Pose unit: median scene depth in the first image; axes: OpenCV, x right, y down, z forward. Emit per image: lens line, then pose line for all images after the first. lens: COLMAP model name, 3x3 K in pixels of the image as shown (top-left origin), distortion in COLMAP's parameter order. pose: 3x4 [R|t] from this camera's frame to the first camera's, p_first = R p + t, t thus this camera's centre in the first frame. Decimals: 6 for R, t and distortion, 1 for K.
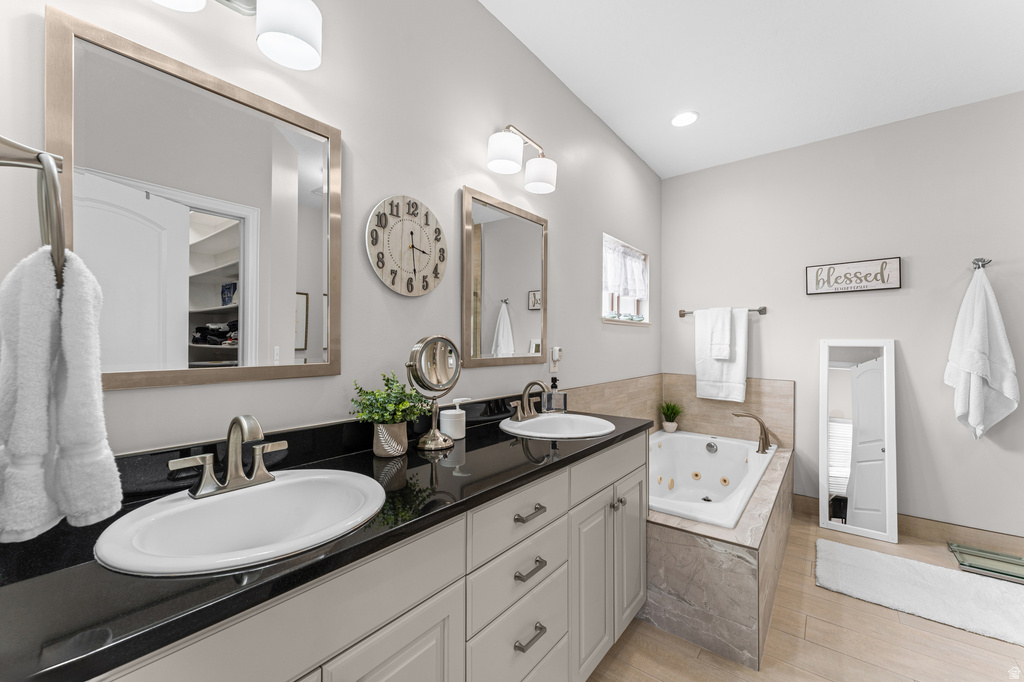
lens RADIAL K [[407.1, 0, 511.1], [0, 407.1, 346.6], [0, 0, 1]] dist [-0.001379, -0.000478]
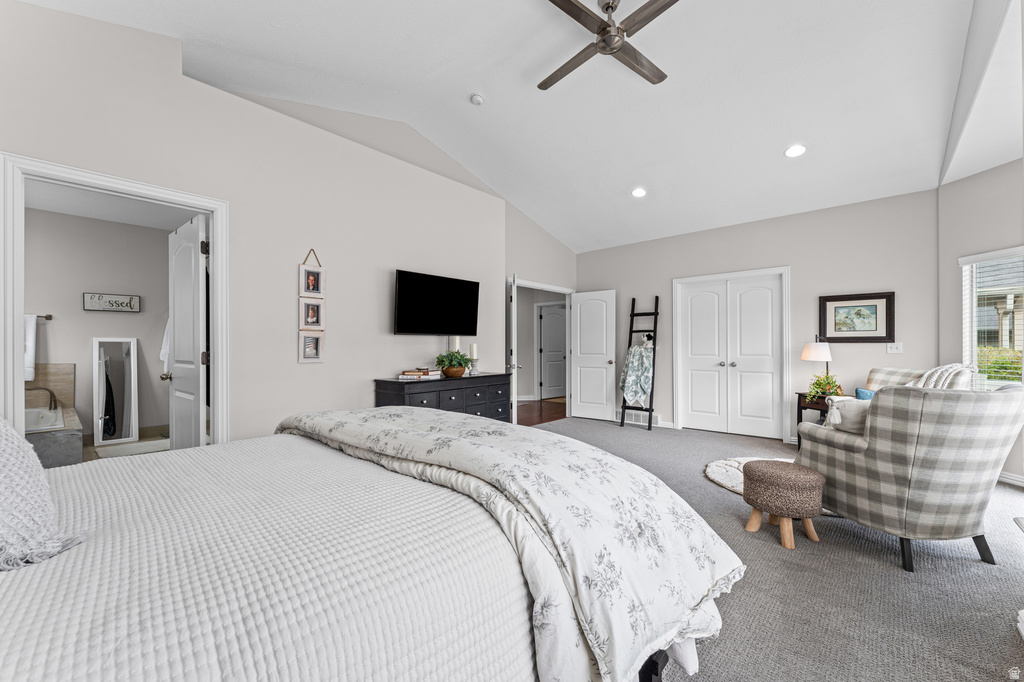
lens RADIAL K [[407.1, 0, 506.5], [0, 407.1, 343.2], [0, 0, 1]] dist [-0.001379, -0.000478]
pose [[0.072747, -0.002983, 0.997346, -0.893744], [-0.007341, 0.999967, 0.003527, -0.015654], [-0.997323, -0.007578, 0.072723, -0.933179]]
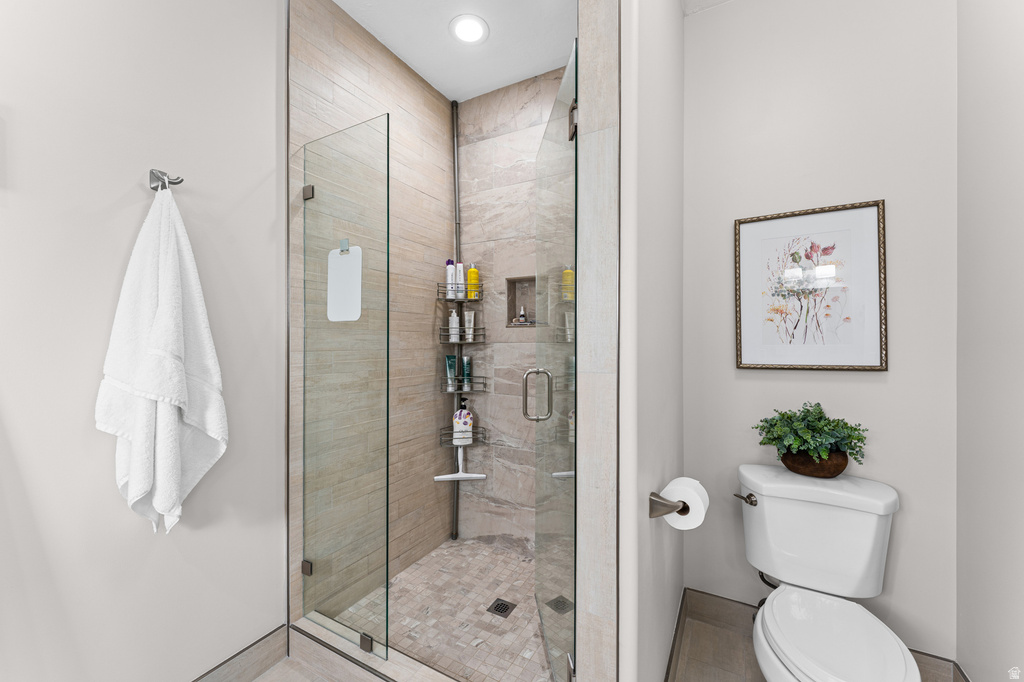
lens RADIAL K [[407.1, 0, 514.1], [0, 407.1, 337.6], [0, 0, 1]] dist [-0.001379, -0.000478]
pose [[-0.157412, 0.003461, 0.987527, 0.578571], [-0.000966, 0.999993, -0.003659, -0.006913], [-0.987533, -0.001530, -0.157408, 0.639558]]
